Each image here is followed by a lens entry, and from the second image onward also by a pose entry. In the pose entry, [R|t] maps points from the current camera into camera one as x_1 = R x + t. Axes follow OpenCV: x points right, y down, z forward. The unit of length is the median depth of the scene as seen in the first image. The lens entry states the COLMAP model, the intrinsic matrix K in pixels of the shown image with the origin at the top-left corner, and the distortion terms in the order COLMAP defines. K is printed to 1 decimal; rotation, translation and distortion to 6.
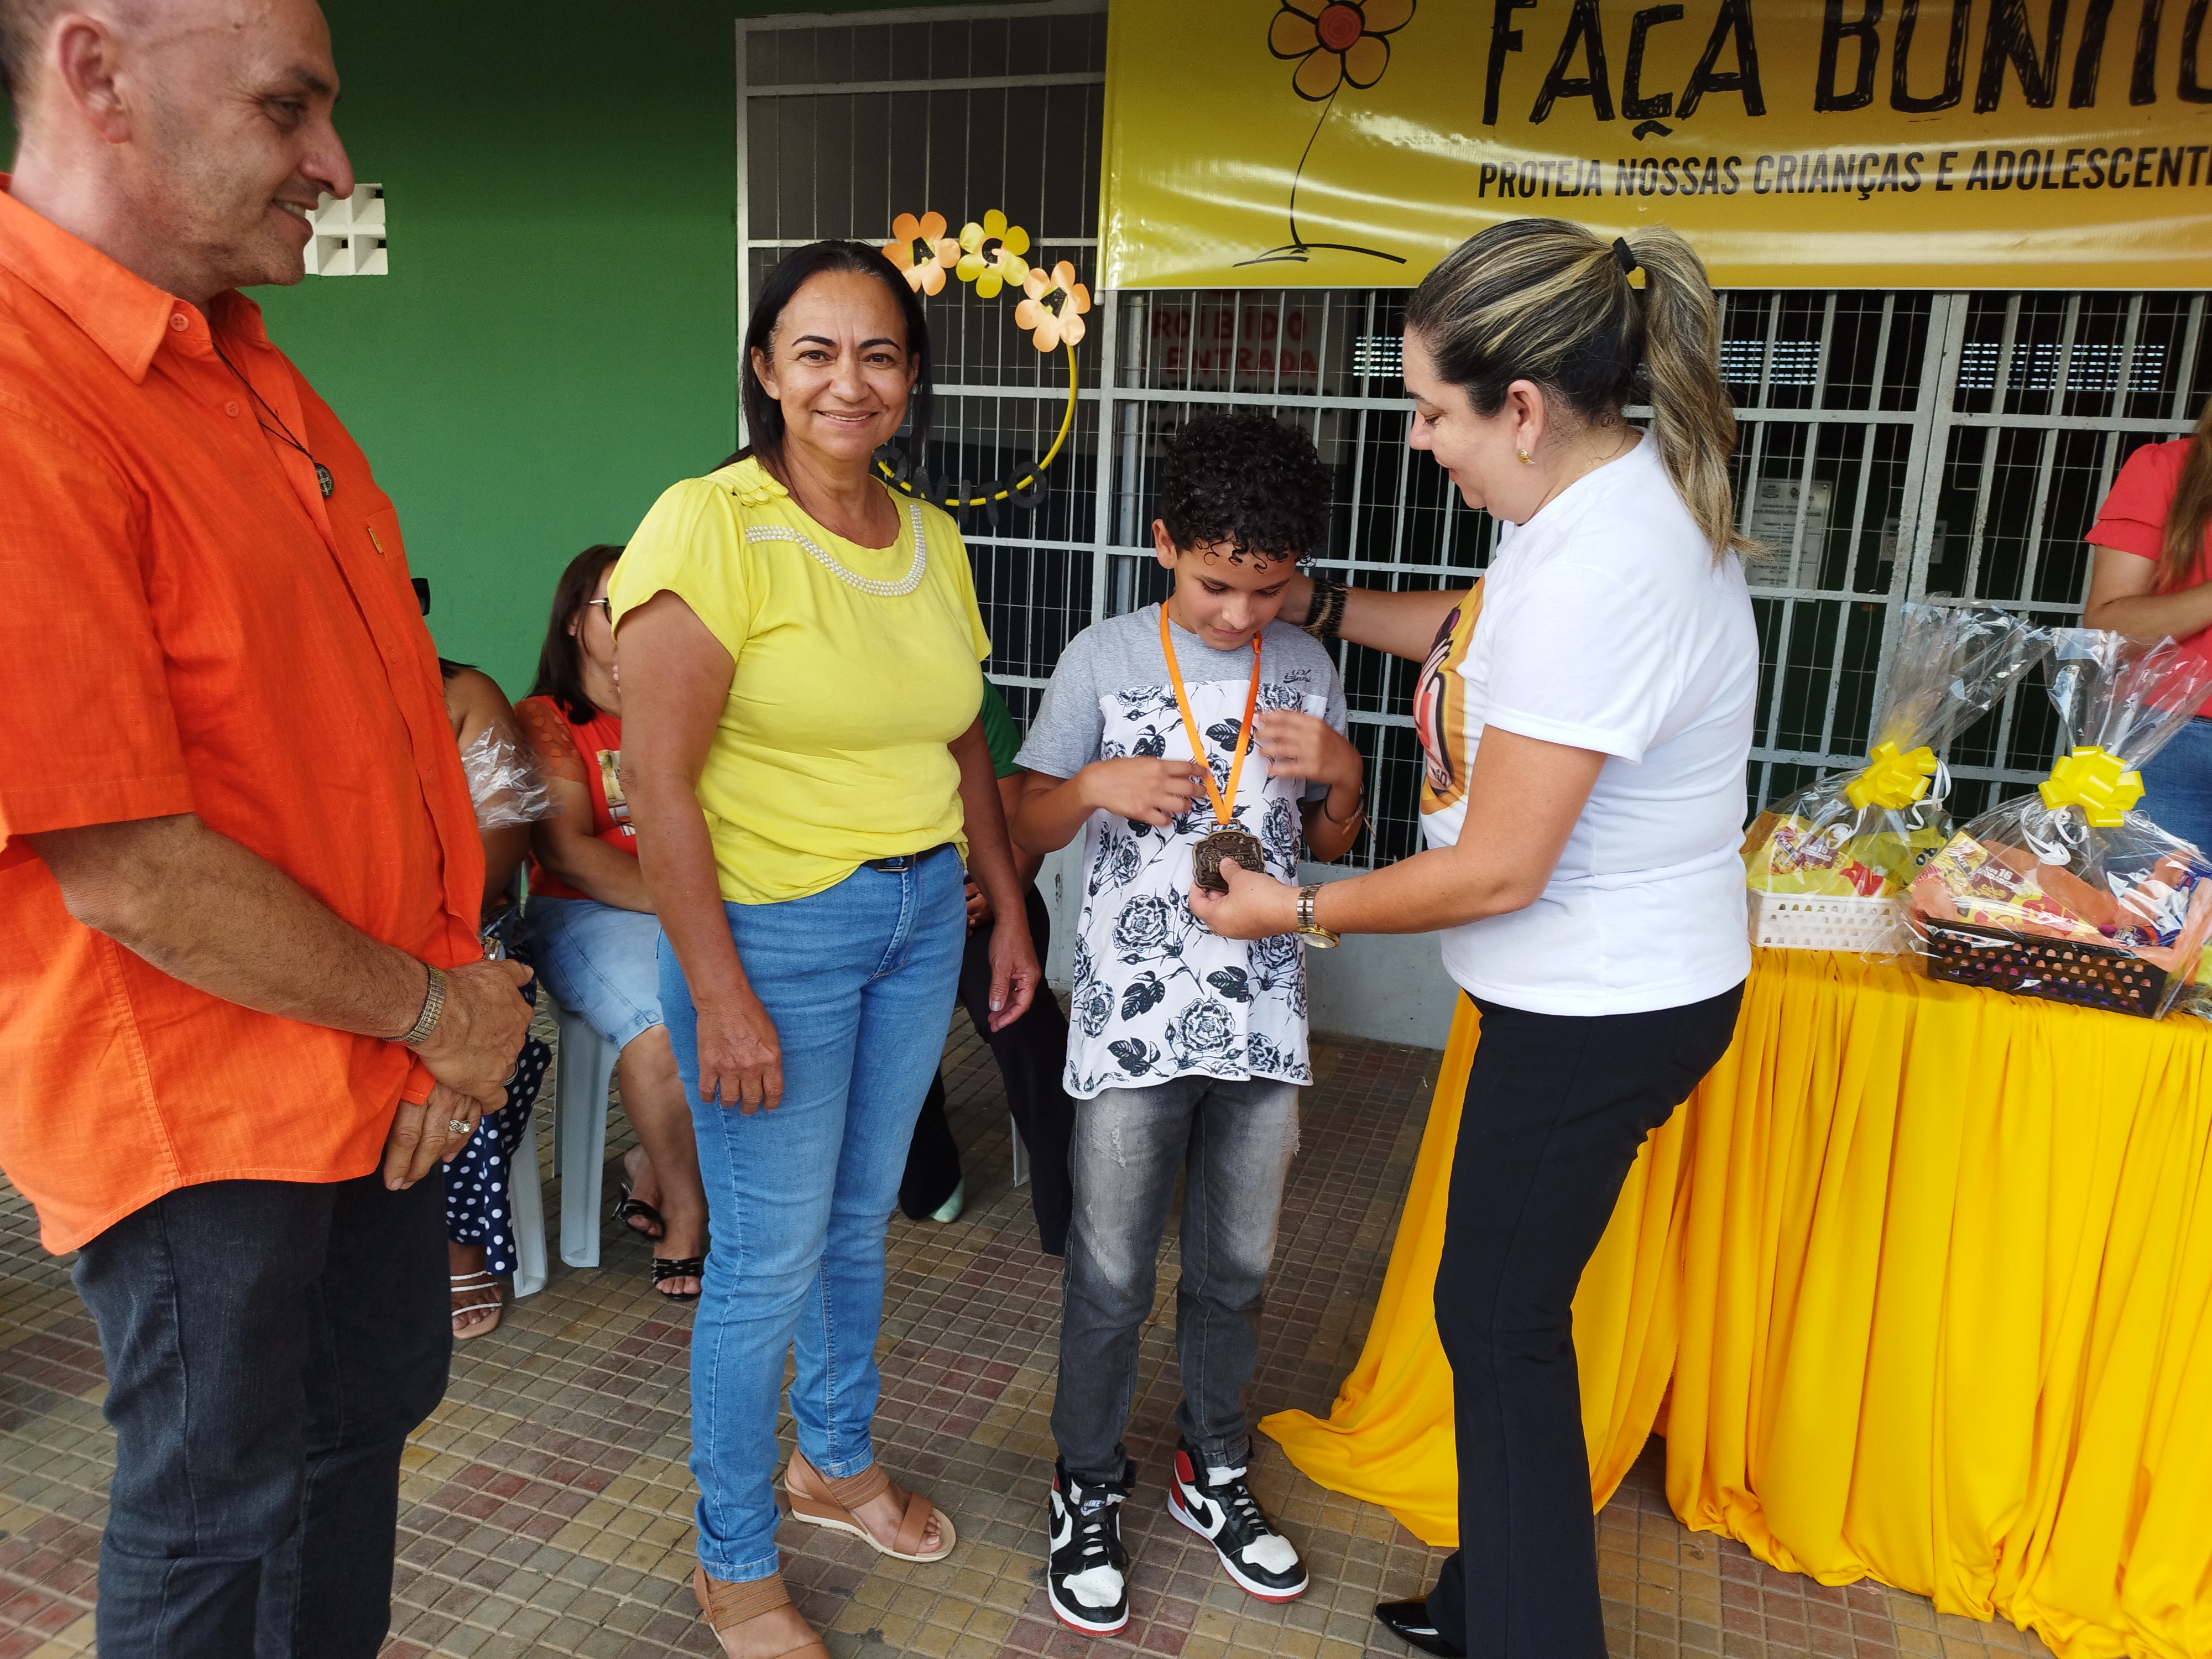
lens RADIAL K [[1615.9, 0, 1077.0], [0, 1615.9, 830.9], [0, 0, 1]] dist [0.008331, -0.007325]
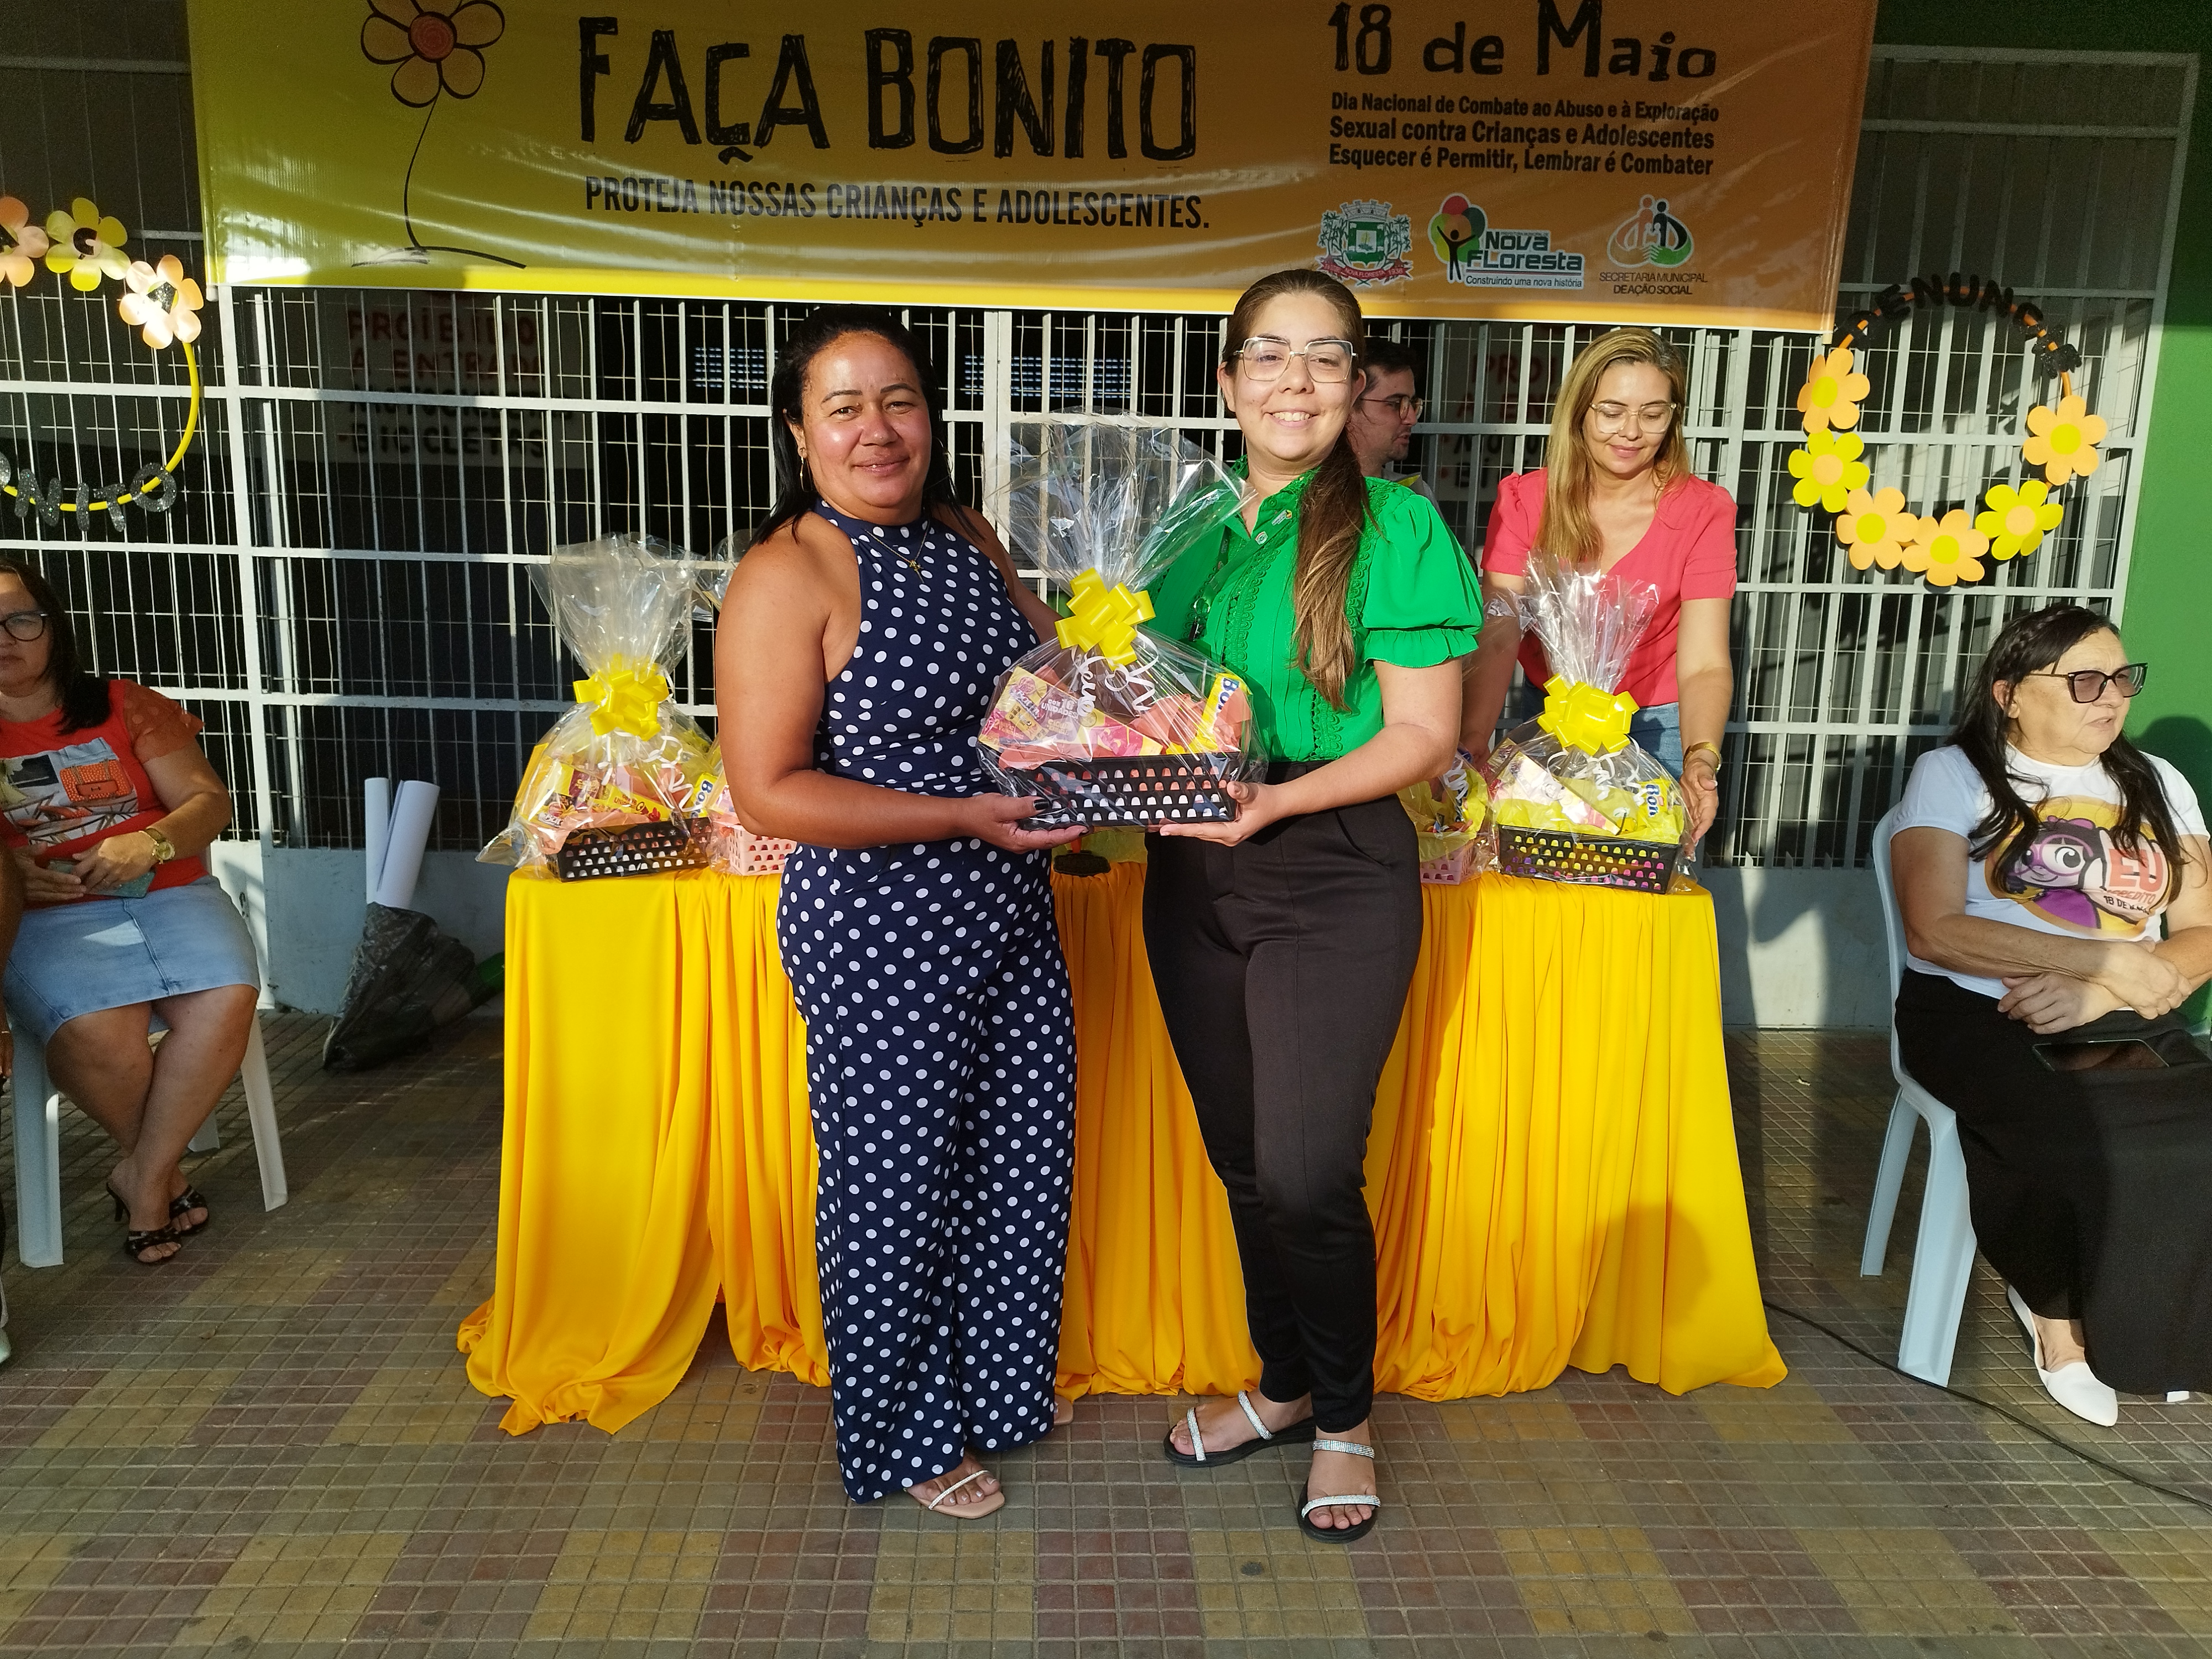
lens RADIAL K [[1632.6, 0, 1094.9], [0, 1632.6, 822.8], [0, 0, 1]] dist [0.021777, -0.020877]
pose [[0.927697, -0.090474, 0.362205, 0.137331], [0.095998, 0.995378, 0.002757, 0.039778], [-0.360780, 0.032213, 0.932094, -0.113732]]
